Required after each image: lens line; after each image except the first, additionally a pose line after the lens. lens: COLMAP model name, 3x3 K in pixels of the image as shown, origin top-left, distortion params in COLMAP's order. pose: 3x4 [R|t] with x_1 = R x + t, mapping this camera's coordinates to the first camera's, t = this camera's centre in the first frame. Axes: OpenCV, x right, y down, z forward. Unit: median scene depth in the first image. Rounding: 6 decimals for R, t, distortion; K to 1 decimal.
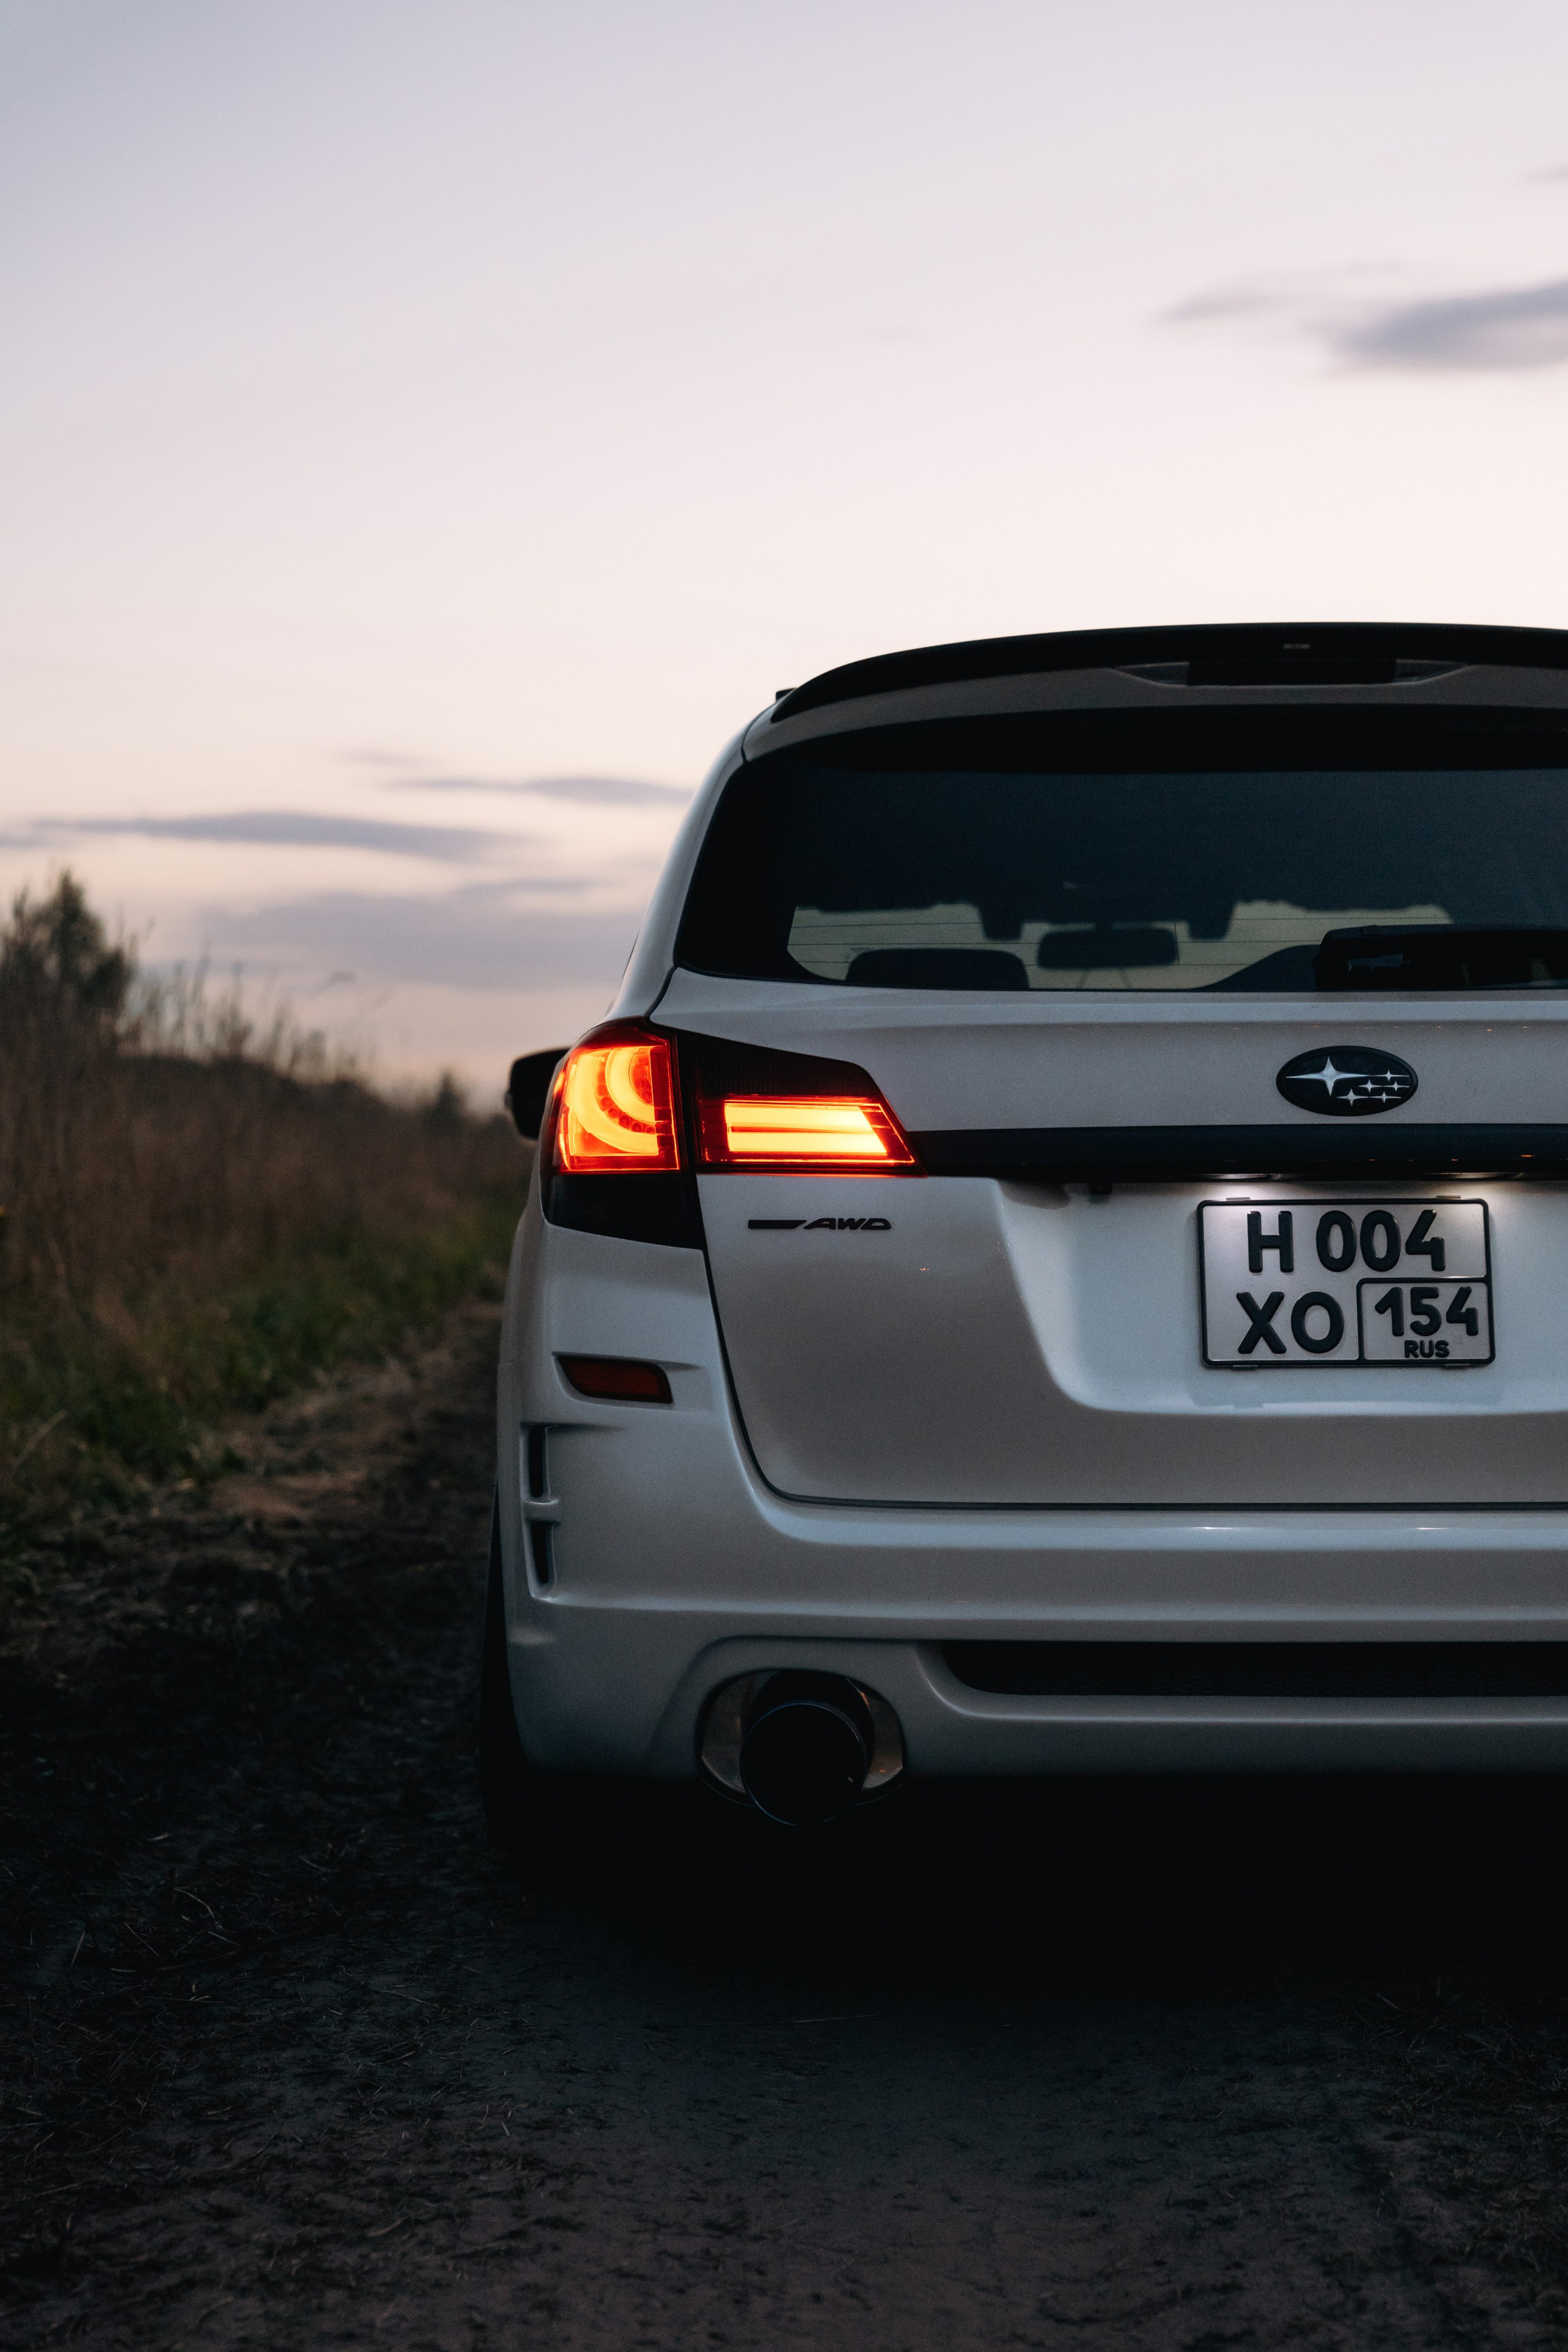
lens RADIAL K [[4031.5, 0, 781.3], [0, 4031.5, 1187.4], [0, 0, 1]] dist [0.204768, 0.000000]
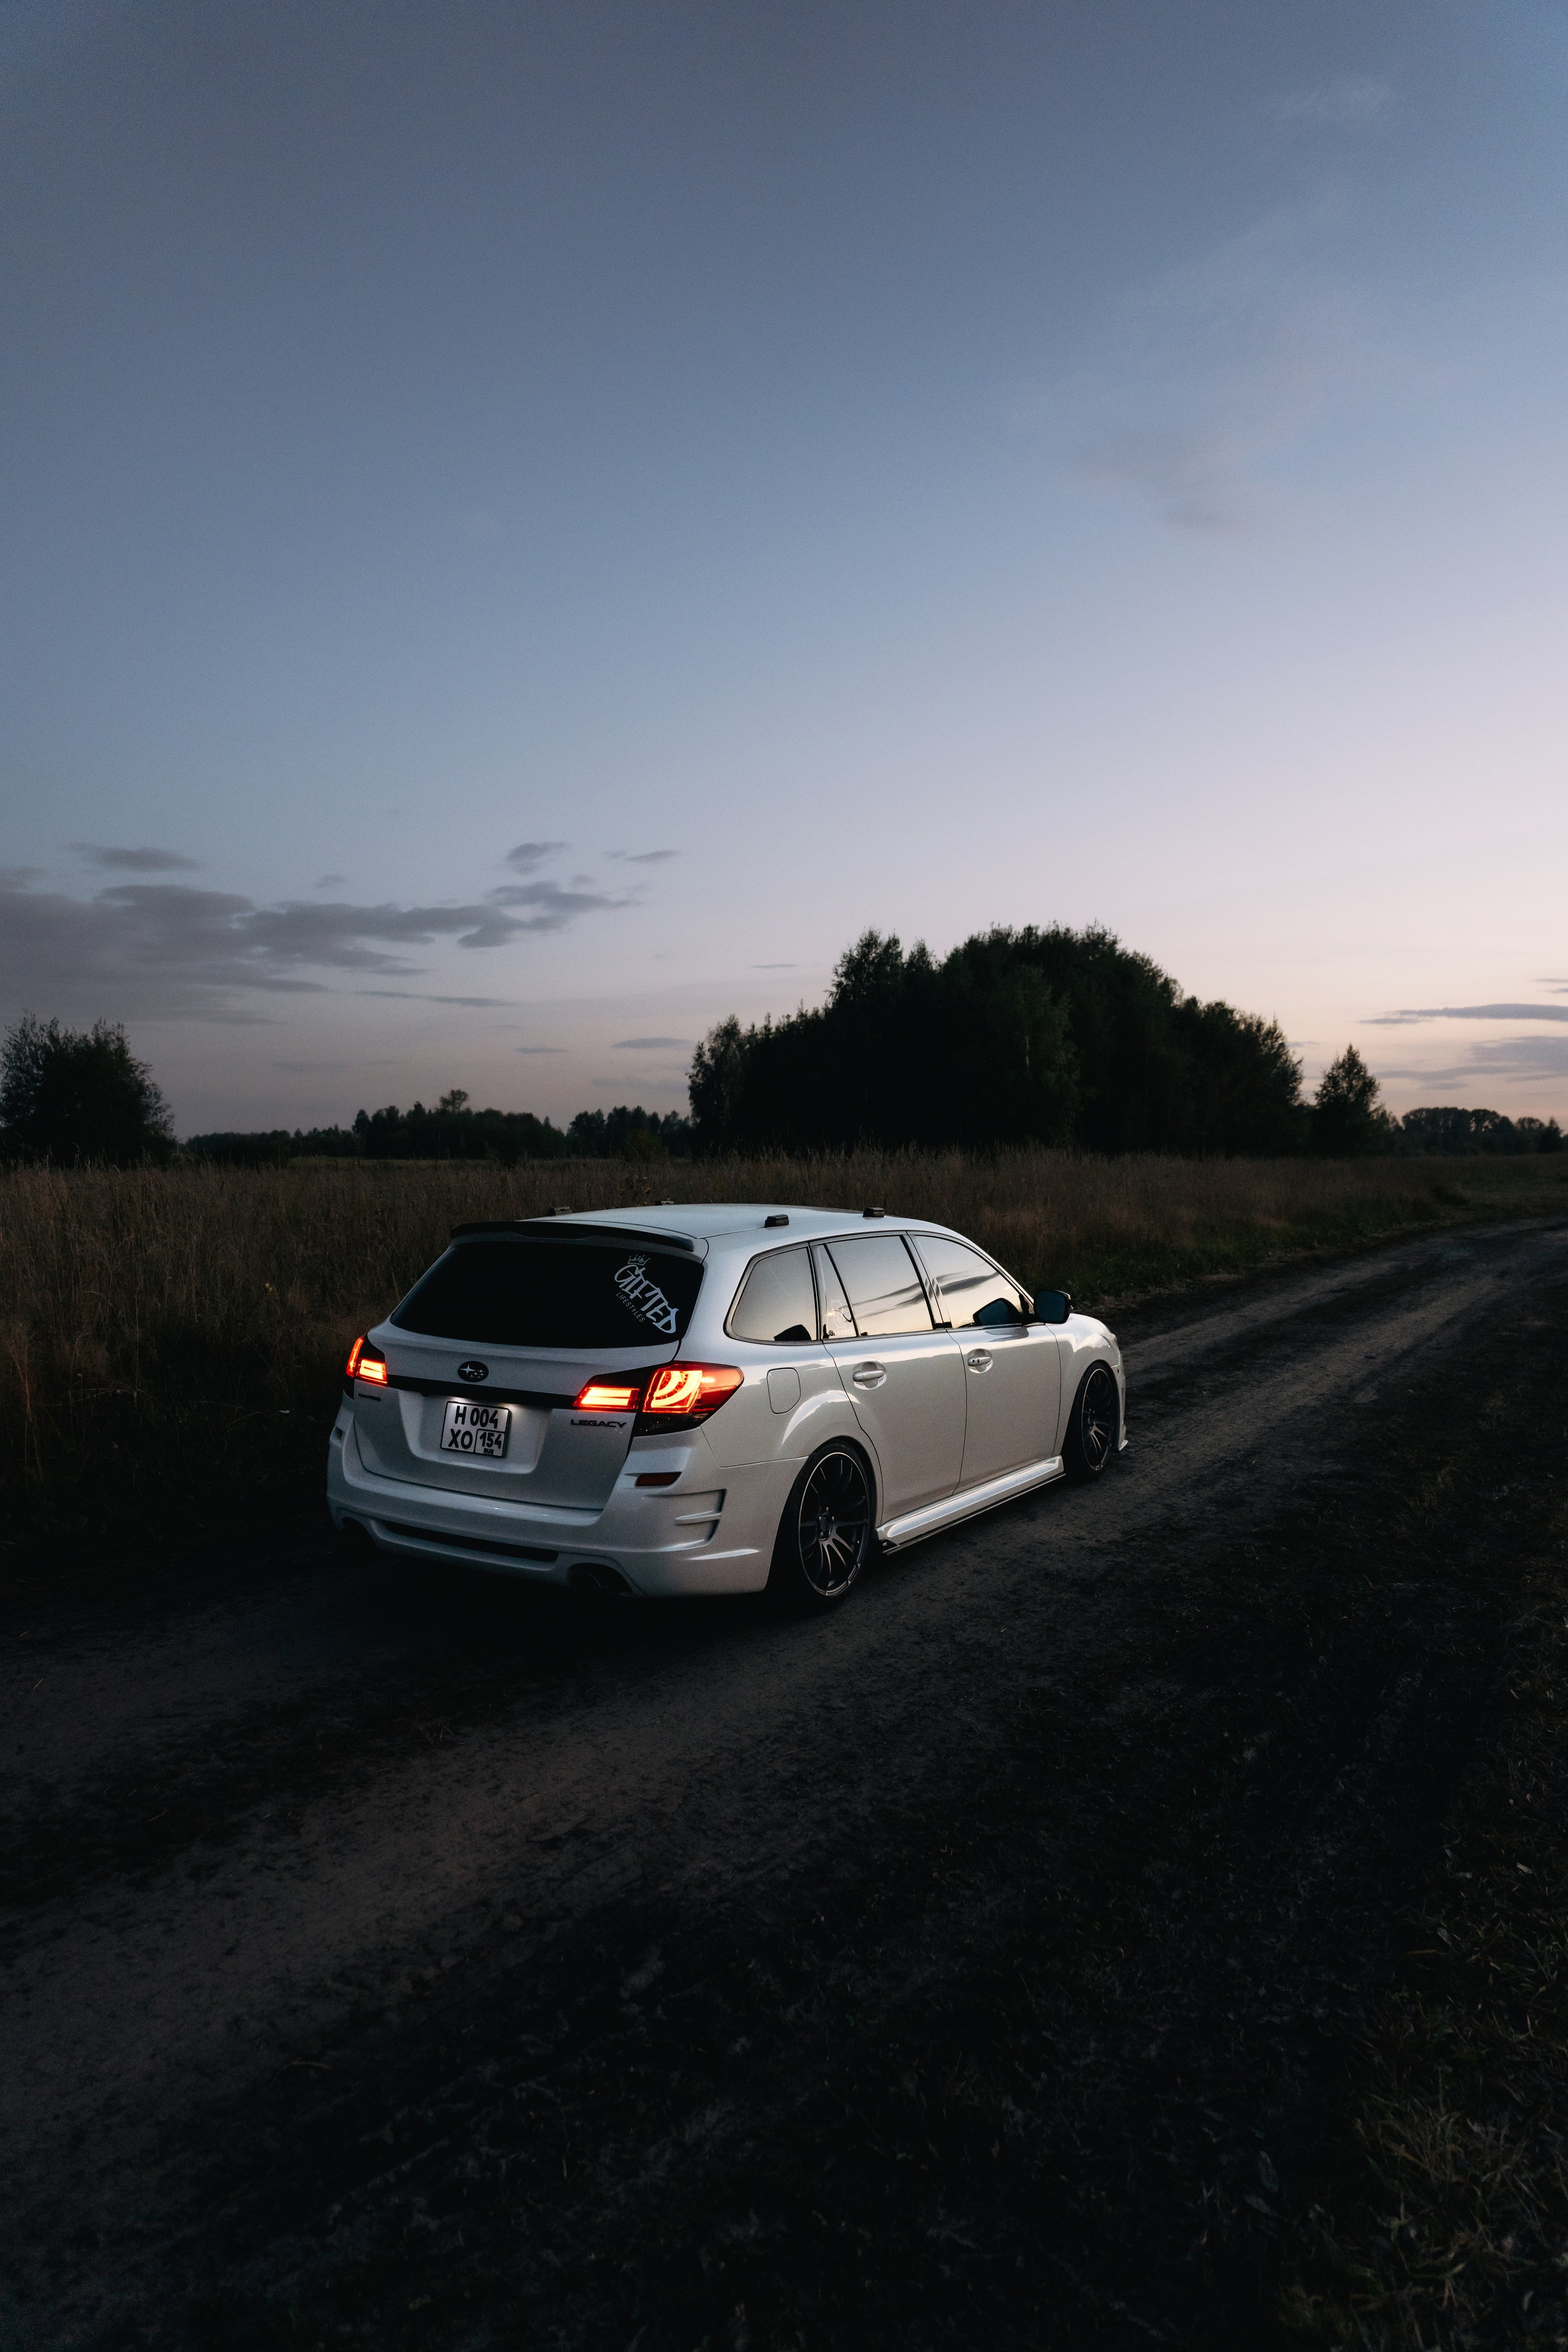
lens RADIAL K [[1597.8, 0, 766.9], [0, 1597.8, 1165.8], [0, 0, 1]] dist [0.021950, -0.003898]
pose [[0.836970, 0.020019, -0.546883, 1.090407], [-0.015817, 0.999798, 0.012392, -0.222227], [0.547021, -0.001722, 0.837117, -0.007465]]
